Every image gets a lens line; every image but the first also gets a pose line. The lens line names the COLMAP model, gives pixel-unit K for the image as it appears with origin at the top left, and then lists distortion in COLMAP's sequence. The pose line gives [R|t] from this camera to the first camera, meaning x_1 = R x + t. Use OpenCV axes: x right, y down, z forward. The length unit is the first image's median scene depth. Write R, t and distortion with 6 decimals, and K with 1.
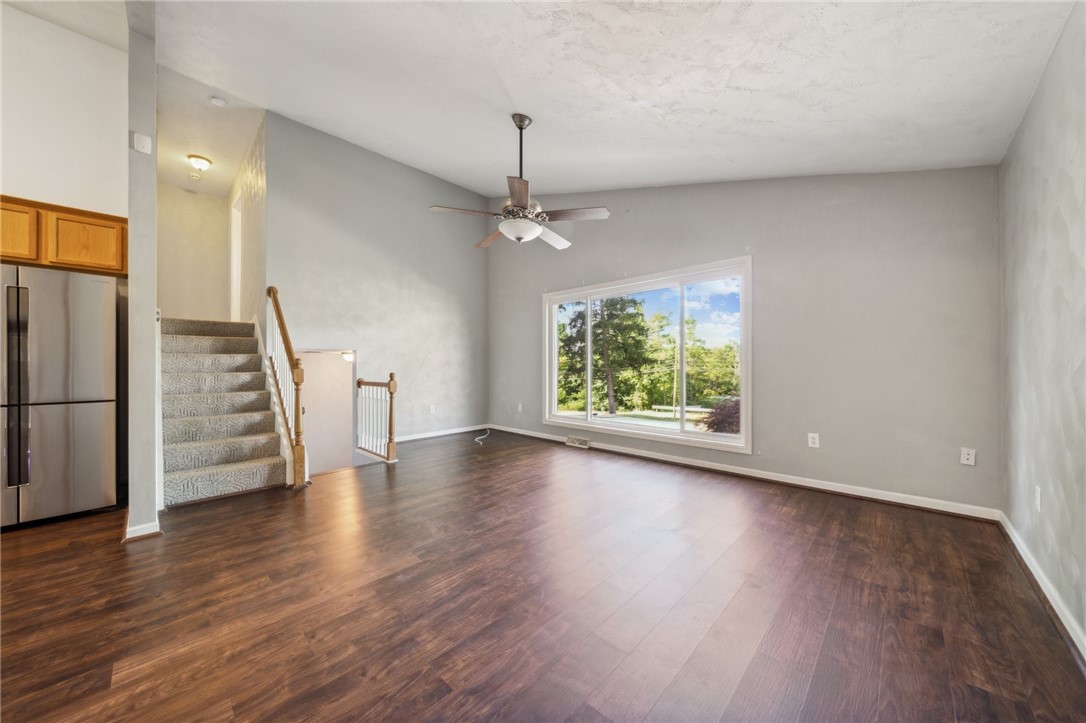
lens RADIAL K [[380.4, 0, 536.0], [0, 380.4, 366.6], [0, 0, 1]] dist [-0.000267, -0.001208]
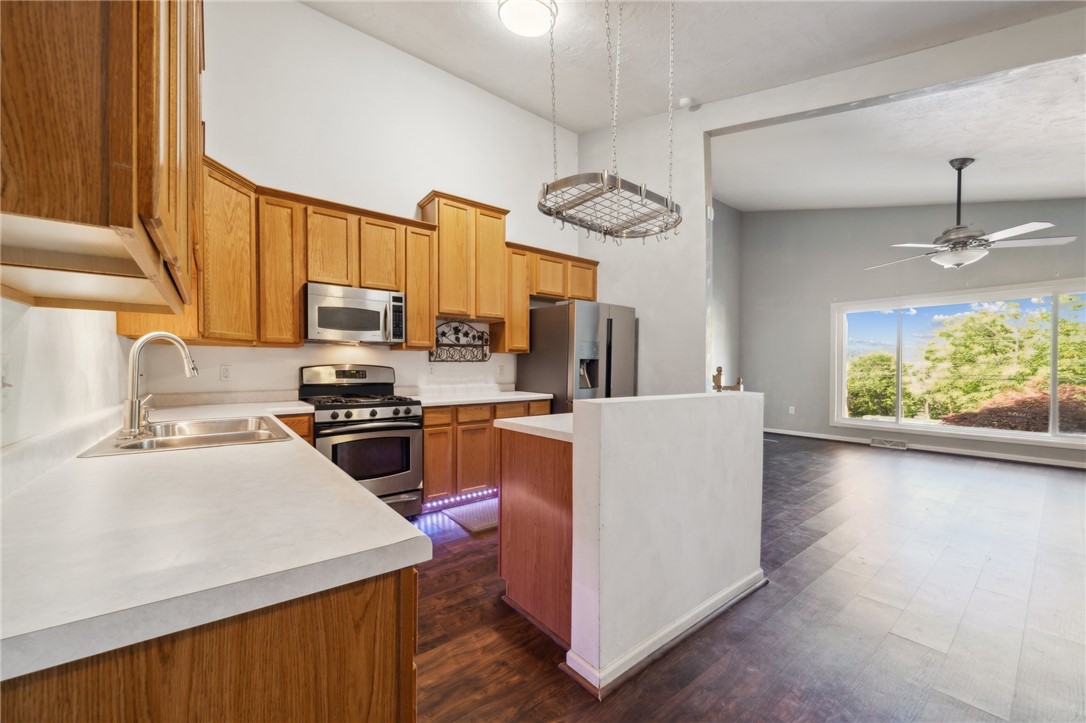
lens RADIAL K [[400.2, 0, 497.5], [0, 400.2, 371.2], [0, 0, 1]] dist [-0.003074, -0.001393]
pose [[0.983733, 0.000363, -0.179636, -1.212215], [0.000591, 0.999986, 0.005259, -0.014556], [0.179635, -0.005280, 0.983719, -0.464663]]
